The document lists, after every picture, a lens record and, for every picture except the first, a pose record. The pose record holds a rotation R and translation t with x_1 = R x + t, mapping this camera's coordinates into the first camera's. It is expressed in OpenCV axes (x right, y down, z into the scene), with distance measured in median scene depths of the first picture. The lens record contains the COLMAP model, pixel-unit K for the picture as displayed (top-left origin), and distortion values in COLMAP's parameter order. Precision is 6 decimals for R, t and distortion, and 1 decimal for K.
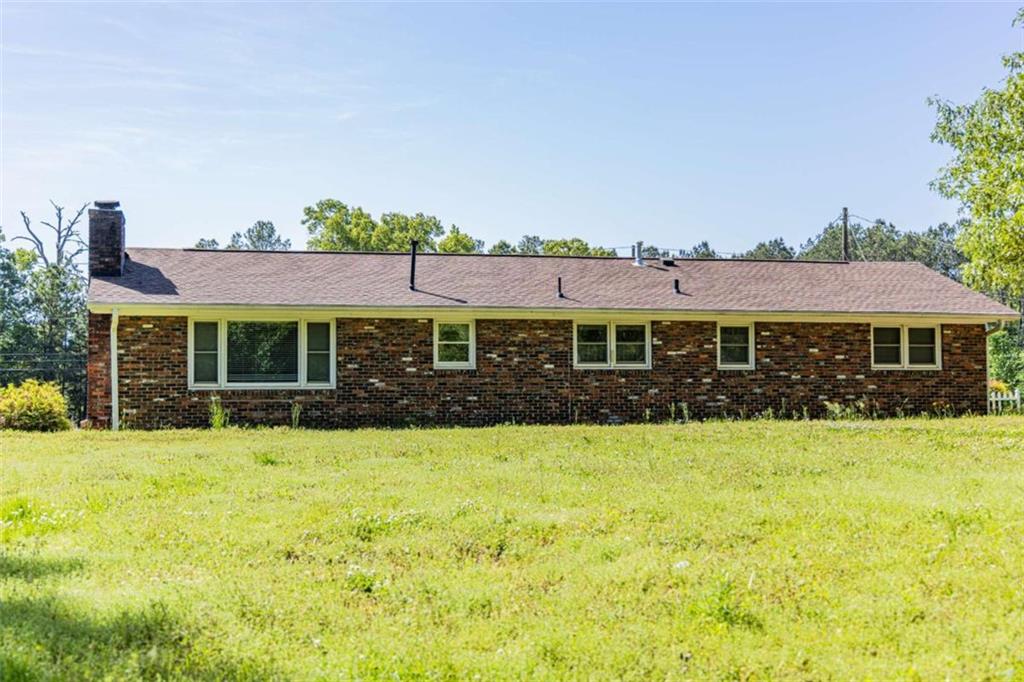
lens RADIAL K [[1390.8, 0, 512.2], [0, 1390.8, 340.2], [0, 0, 1]] dist [-0.000949, 0.000000]
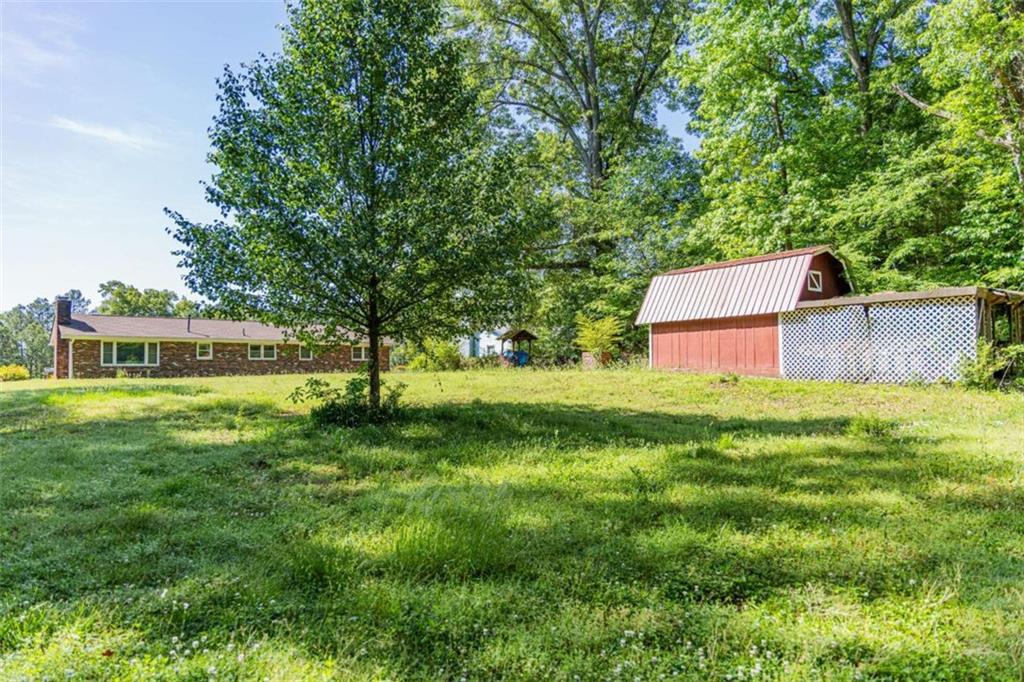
lens RADIAL K [[706.2, 0, 514.4], [0, 706.2, 343.2], [0, 0, 1]] dist [0.036204, 0.000558]
pose [[0.917888, 0.014134, 0.396588, -0.036629], [-0.007910, 0.999819, -0.017324, 0.007475], [-0.396761, 0.012765, 0.917833, -0.629092]]
